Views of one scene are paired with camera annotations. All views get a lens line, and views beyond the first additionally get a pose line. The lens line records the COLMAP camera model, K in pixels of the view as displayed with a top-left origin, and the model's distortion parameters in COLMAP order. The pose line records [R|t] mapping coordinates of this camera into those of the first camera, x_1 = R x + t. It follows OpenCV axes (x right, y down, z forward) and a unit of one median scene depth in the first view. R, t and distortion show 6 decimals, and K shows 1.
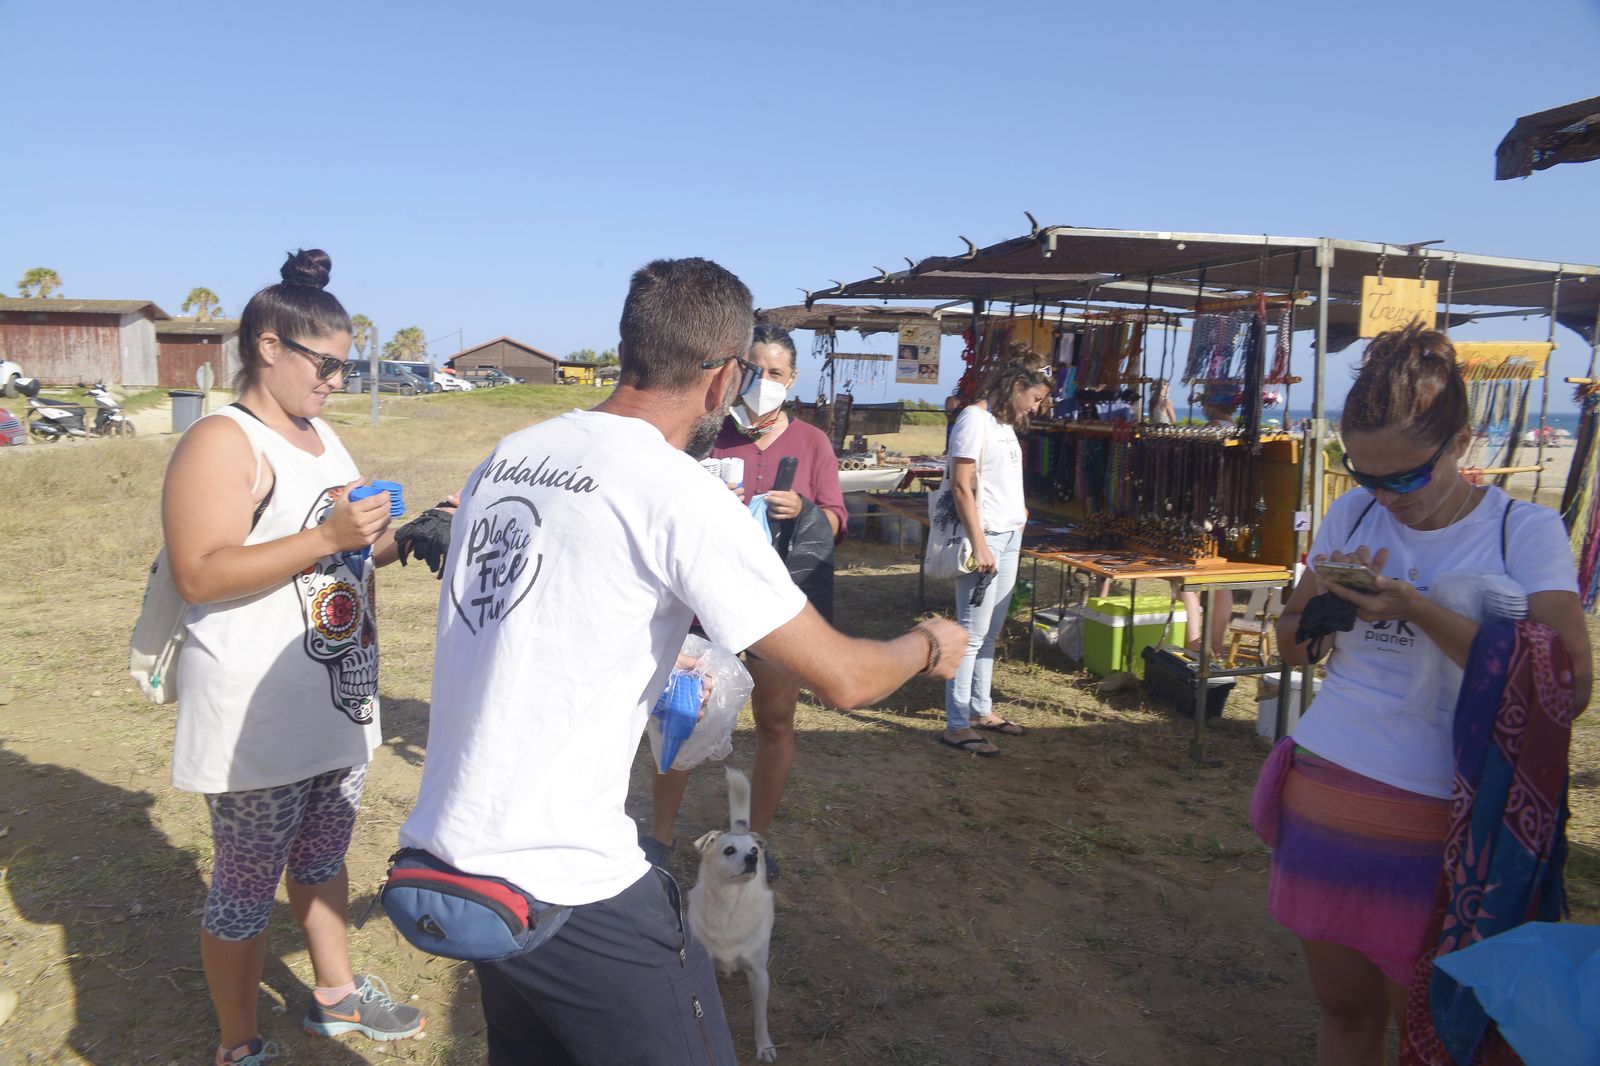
lens RADIAL K [[1085.3, 0, 800.0], [0, 1085.3, 533.0], [0, 0, 1]] dist [-0.107382, 0.081249]
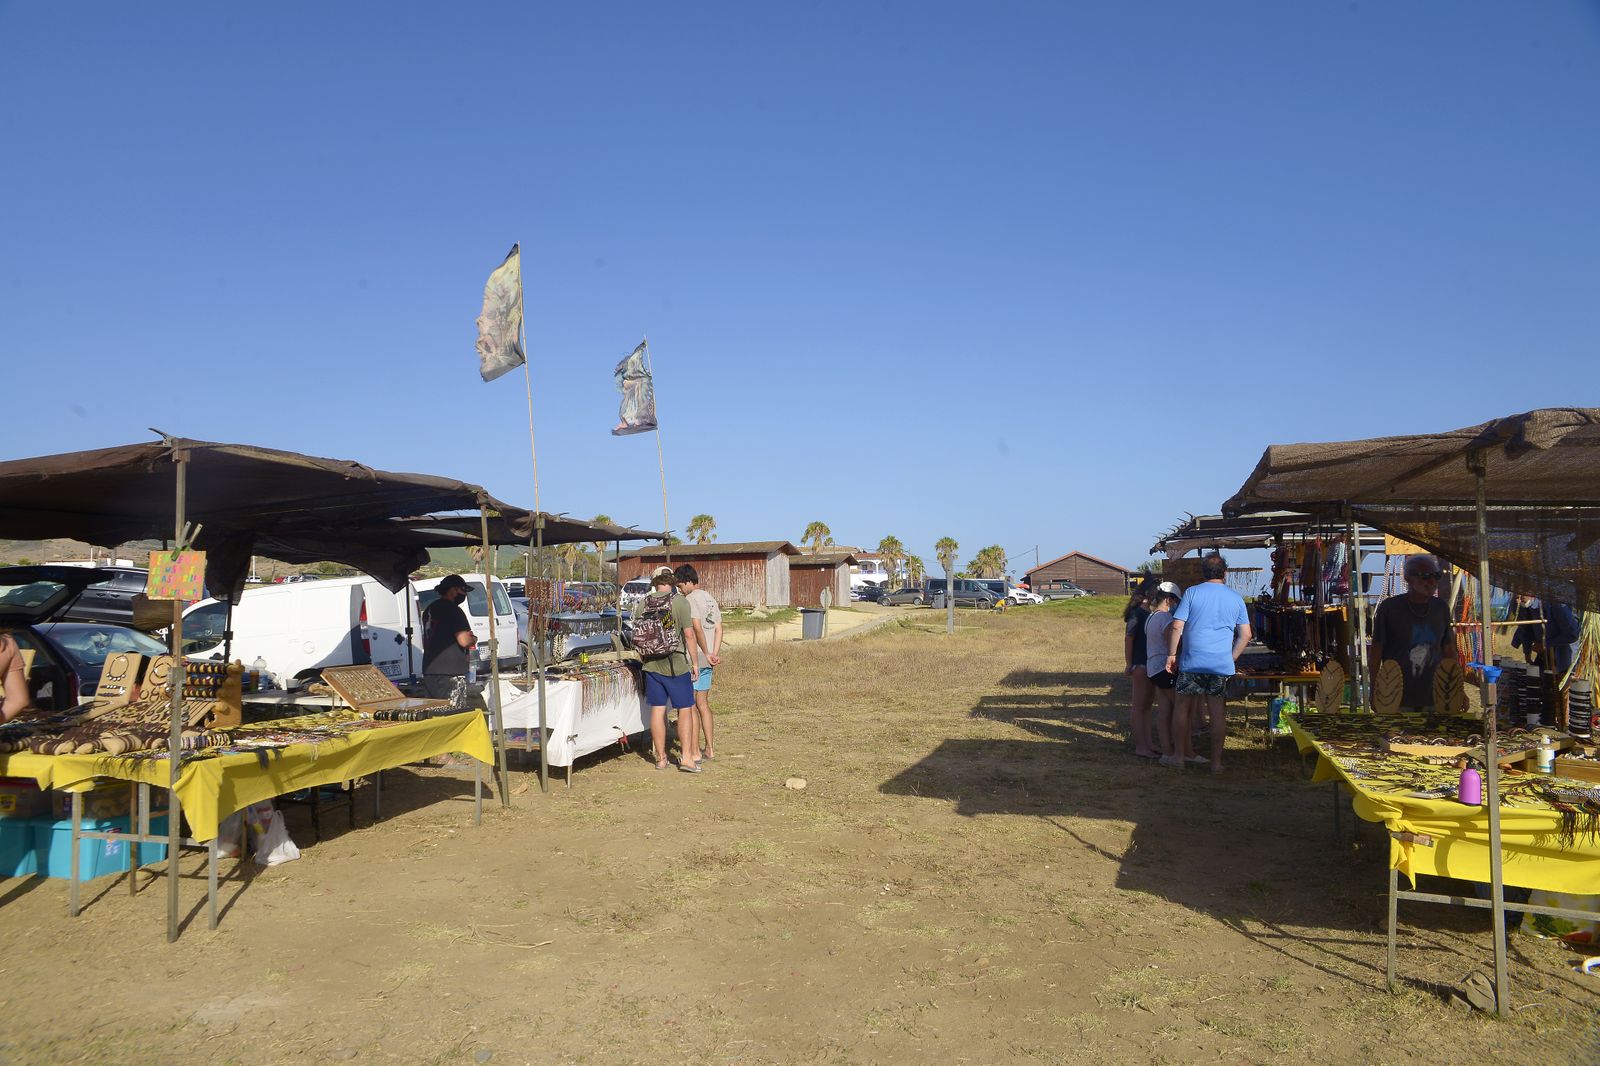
lens RADIAL K [[1221.6, 0, 800.0], [0, 1221.6, 533.0], [0, 0, 1]] dist [0.003543, 0.001421]
pose [[0.869693, -0.062646, -0.489602, 0.098659], [-0.030533, 0.983185, -0.180039, 0.029849], [0.492649, 0.171528, 0.853156, -0.204415]]
